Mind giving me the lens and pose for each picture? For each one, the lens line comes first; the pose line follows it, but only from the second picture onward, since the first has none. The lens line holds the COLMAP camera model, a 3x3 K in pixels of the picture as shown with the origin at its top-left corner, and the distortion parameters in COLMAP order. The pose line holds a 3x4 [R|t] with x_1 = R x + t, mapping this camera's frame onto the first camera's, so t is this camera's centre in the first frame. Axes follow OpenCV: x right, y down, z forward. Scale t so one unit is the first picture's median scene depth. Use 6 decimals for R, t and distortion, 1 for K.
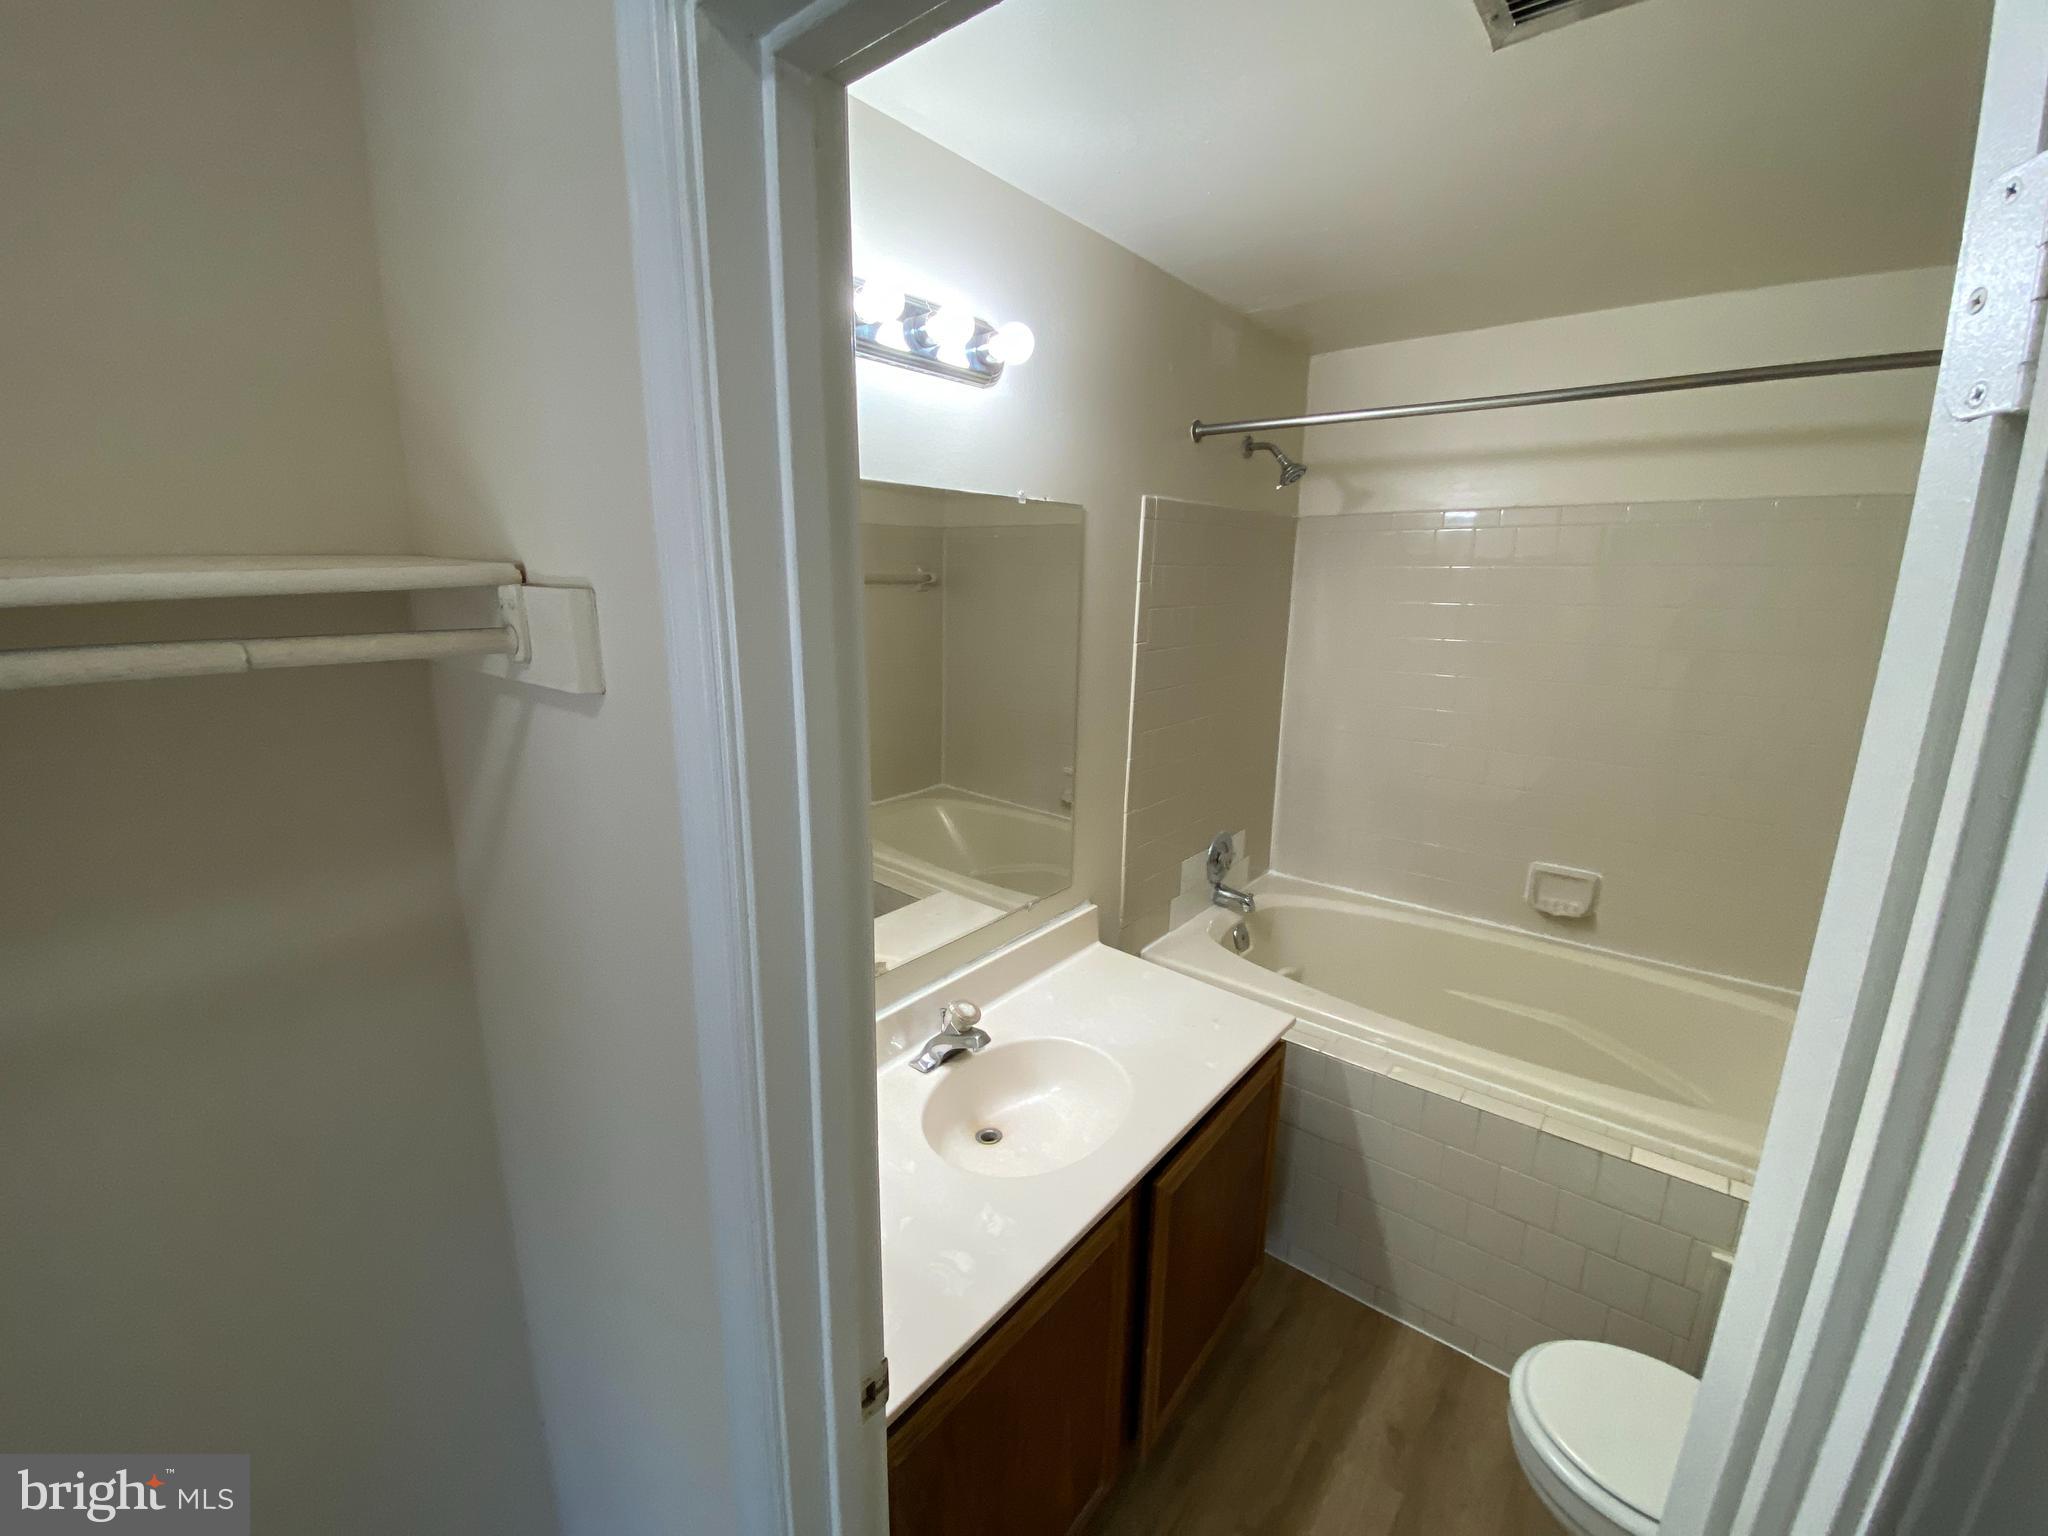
lens RADIAL K [[835.4, 0, 1020.6], [0, 835.4, 764.9], [0, 0, 1]] dist [0.008138, -0.011429]
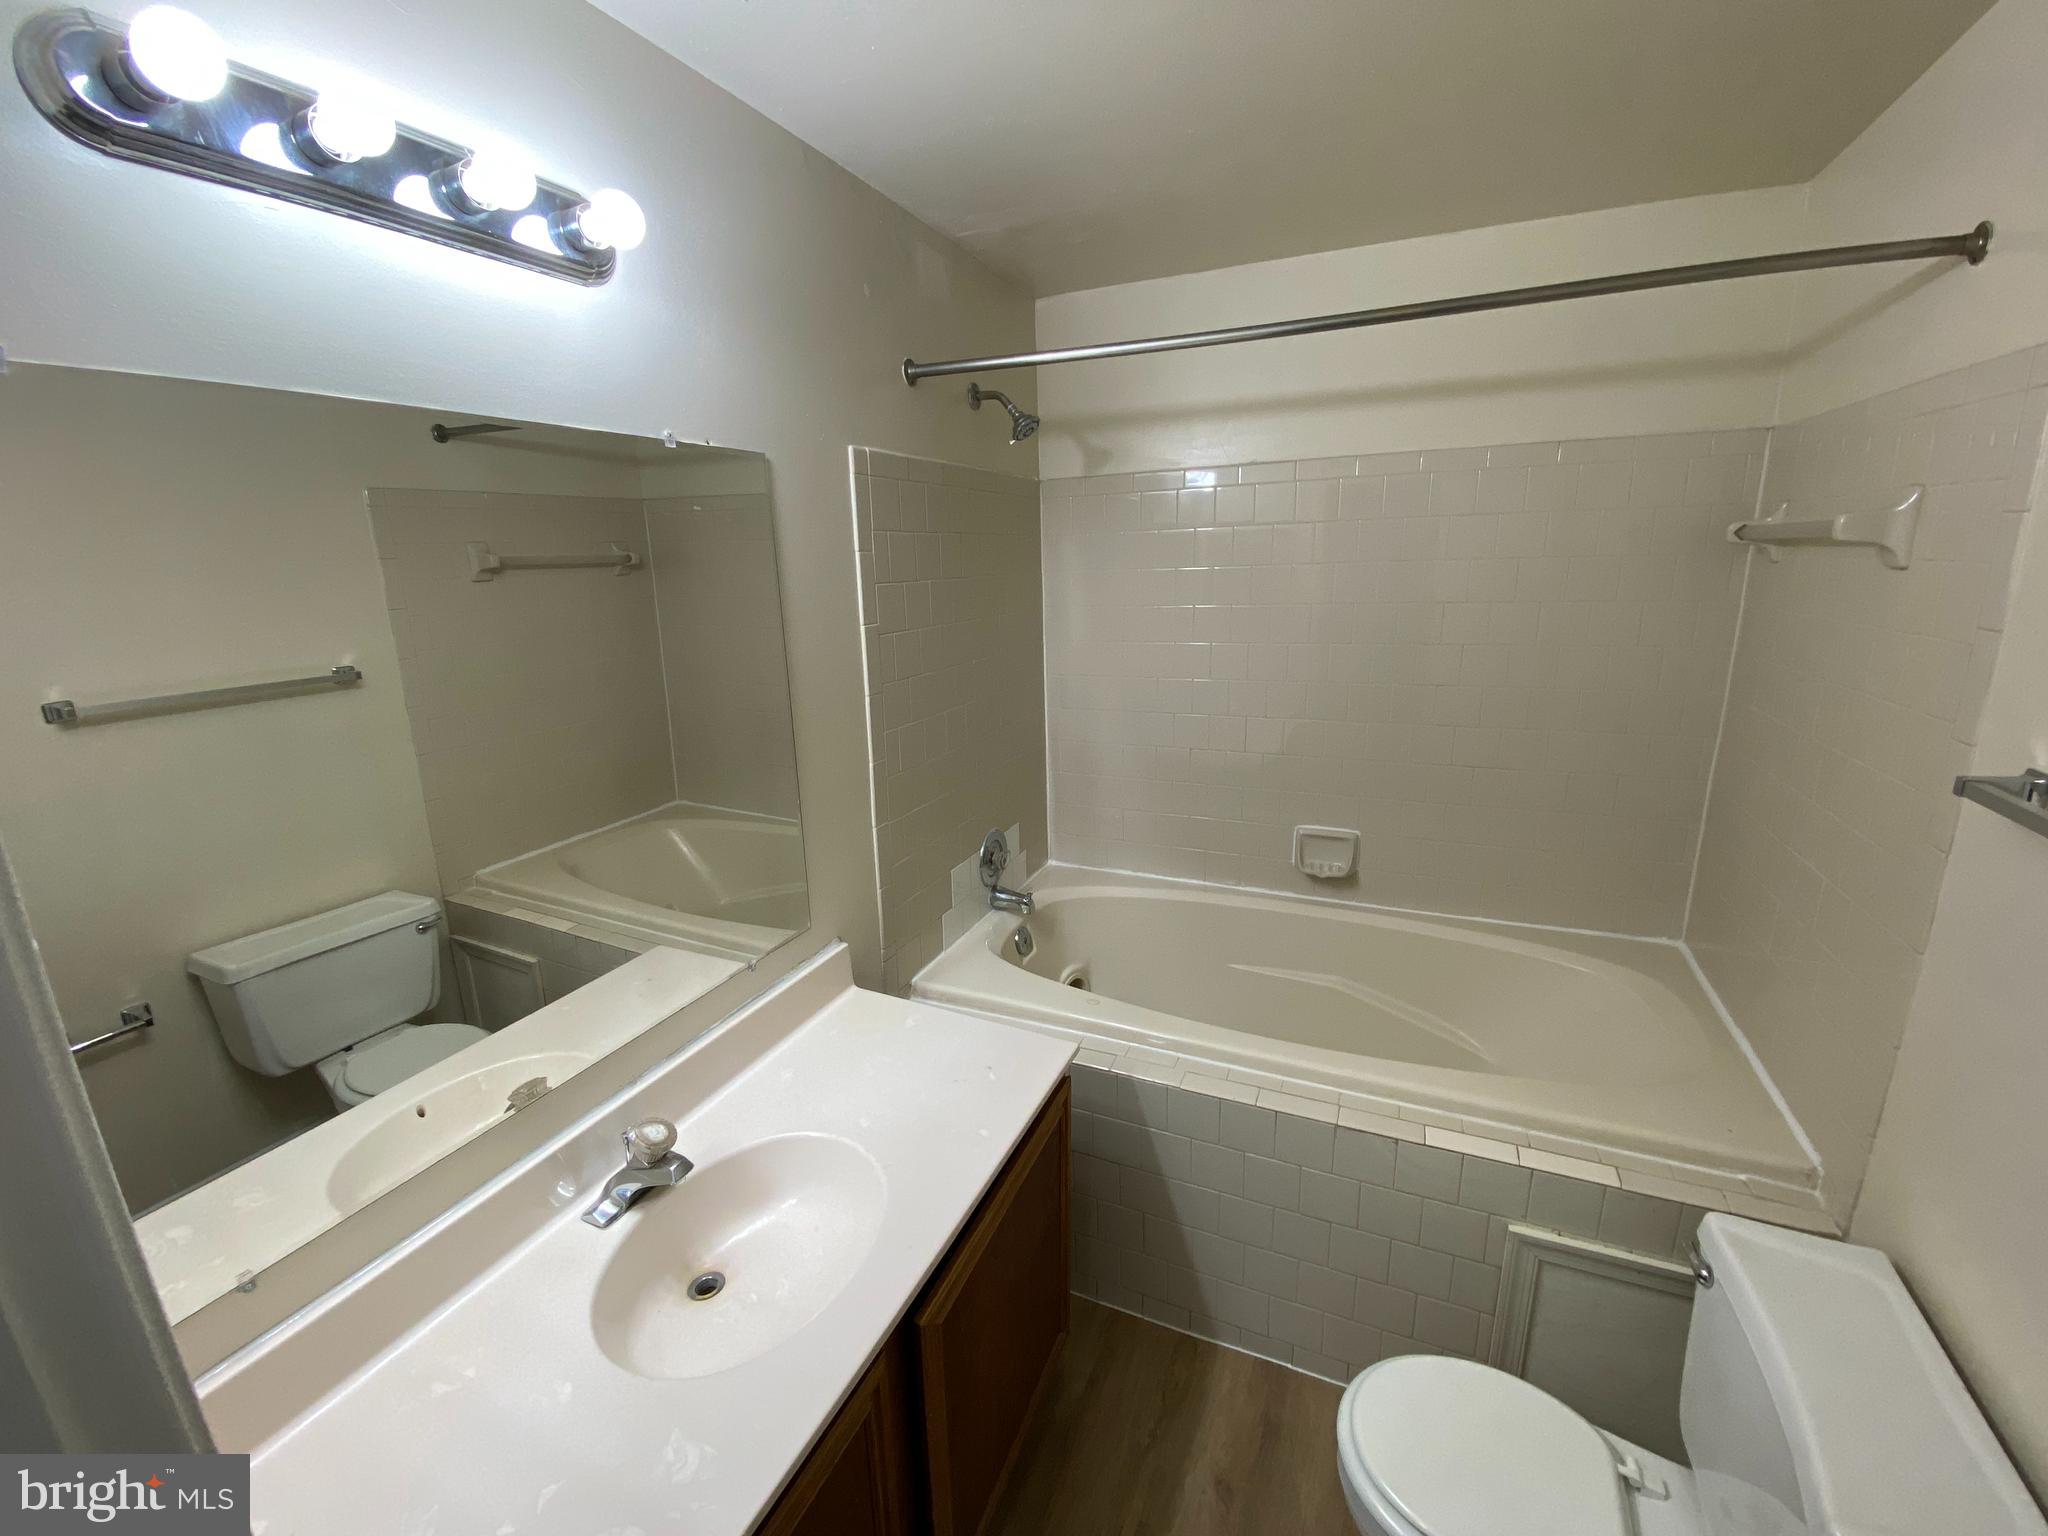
lens RADIAL K [[835.4, 0, 1058.2], [0, 835.4, 755.9], [0, 0, 1]] dist [0.008138, -0.011429]
pose [[0.954219, -0.096376, 0.283156, 0.084939], [0.092534, 0.995345, 0.026943, -0.022621], [-0.284434, 0.000492, 0.958695, 0.159822]]
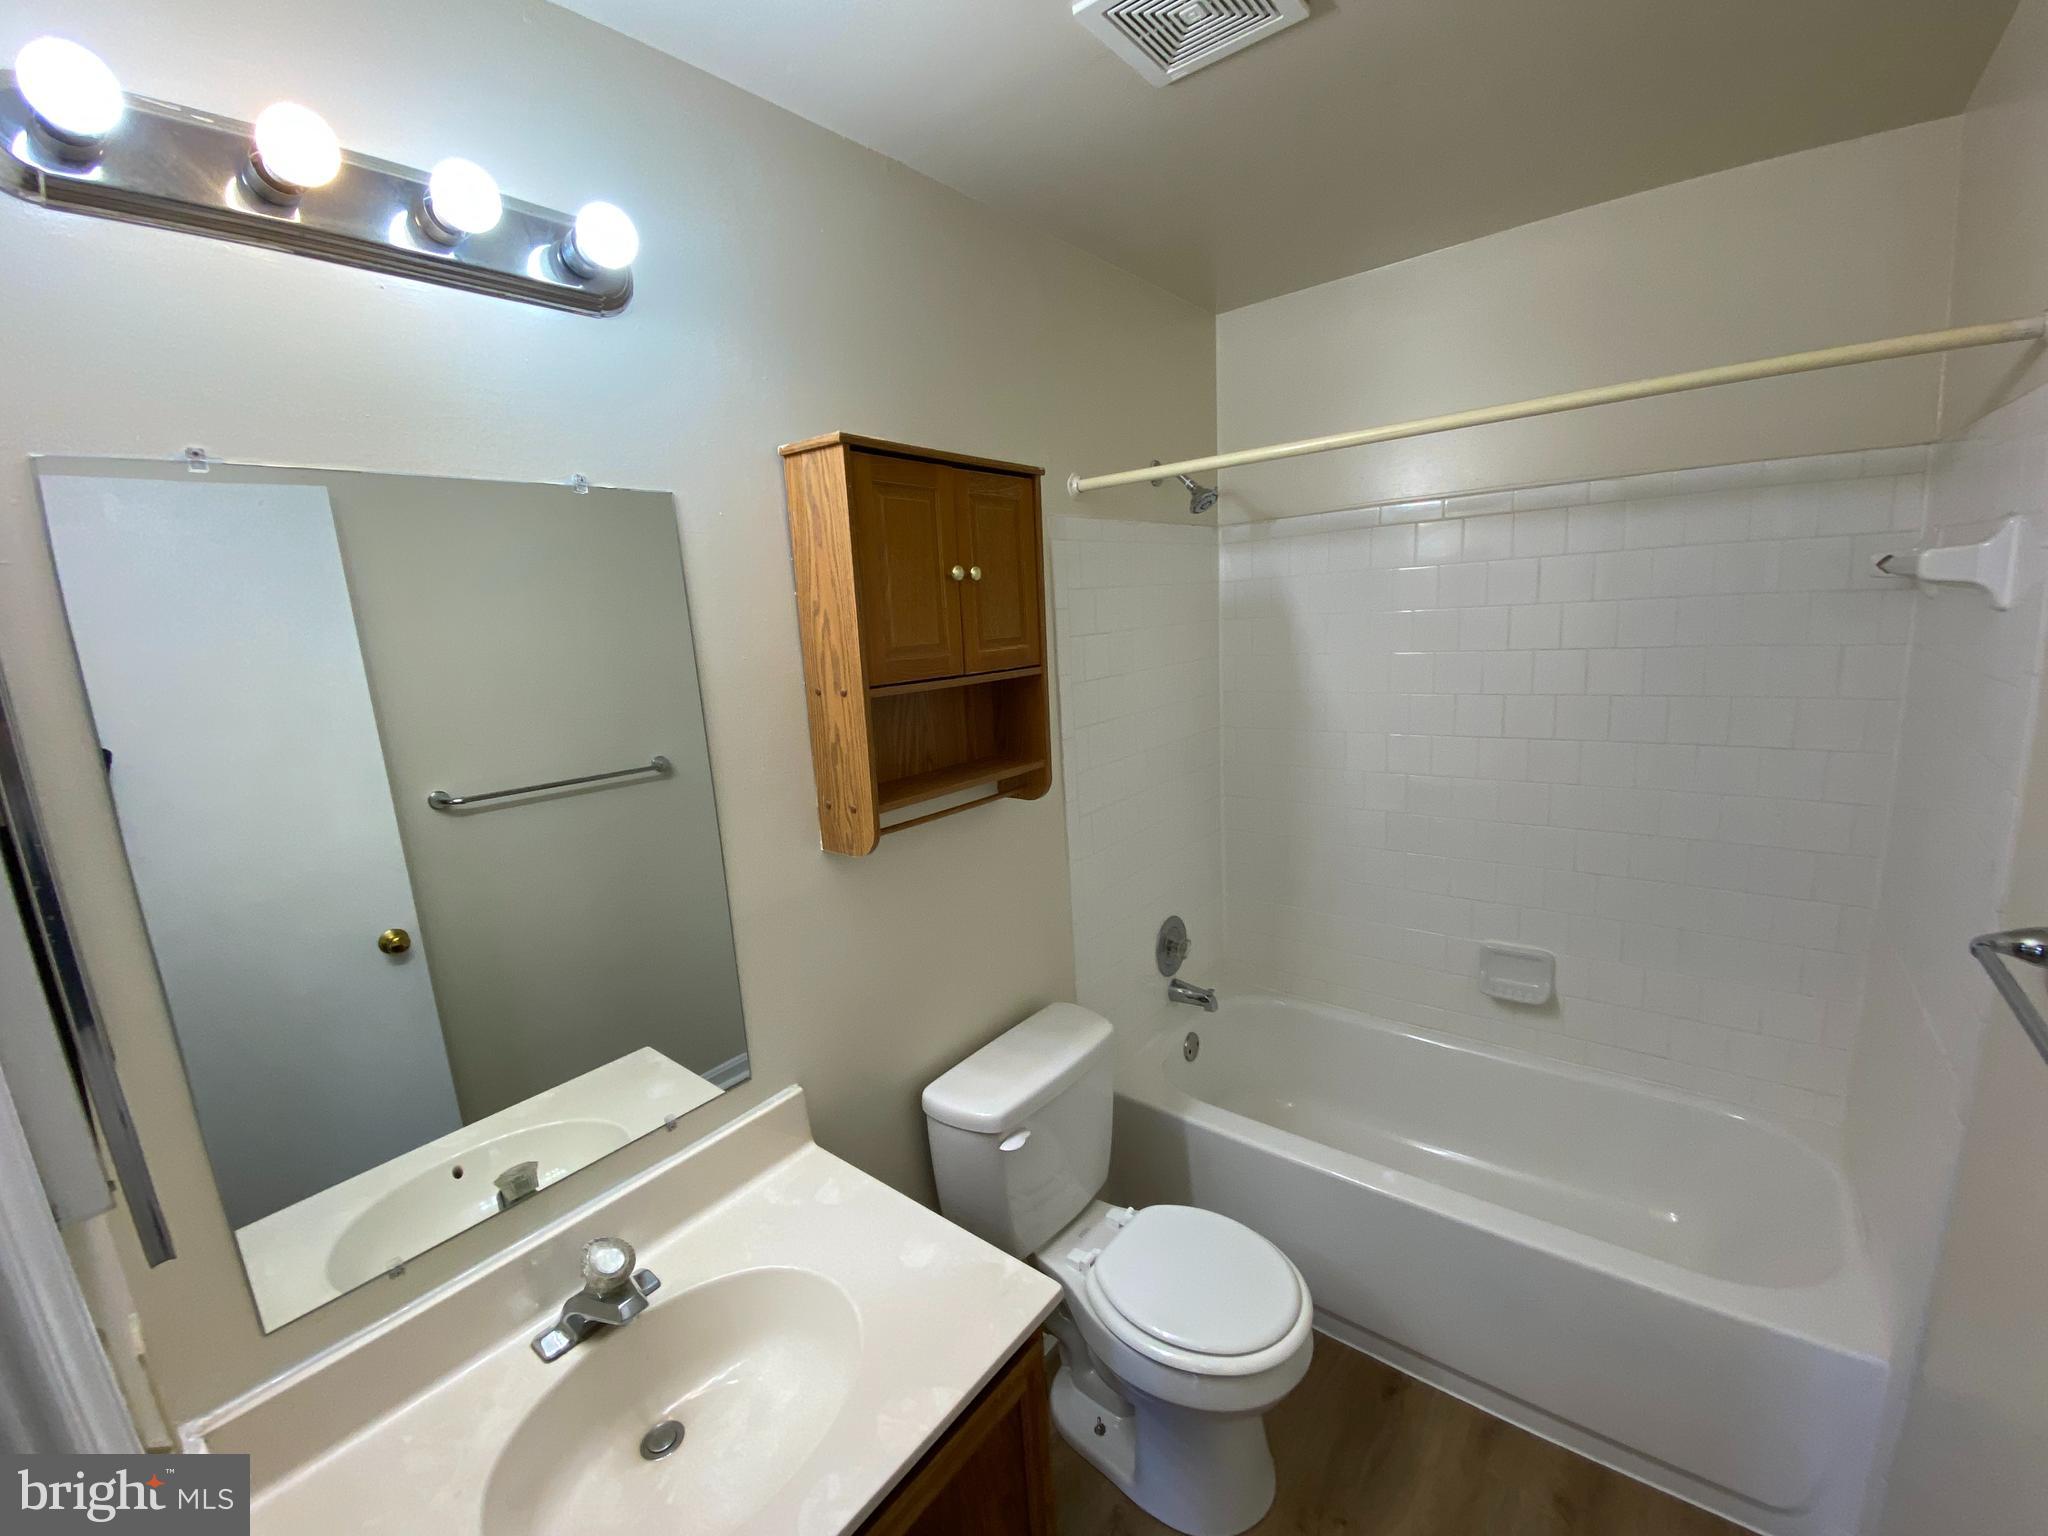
lens RADIAL K [[824.7, 0, 1044.4], [0, 824.7, 772.9], [0, 0, 1]] dist [-0.033294, -0.001354]
pose [[0.998654, -0.045095, 0.025640, 0.239675], [0.045718, 0.998660, -0.024231, -0.048618], [-0.024513, 0.025371, 0.999378, 0.307036]]
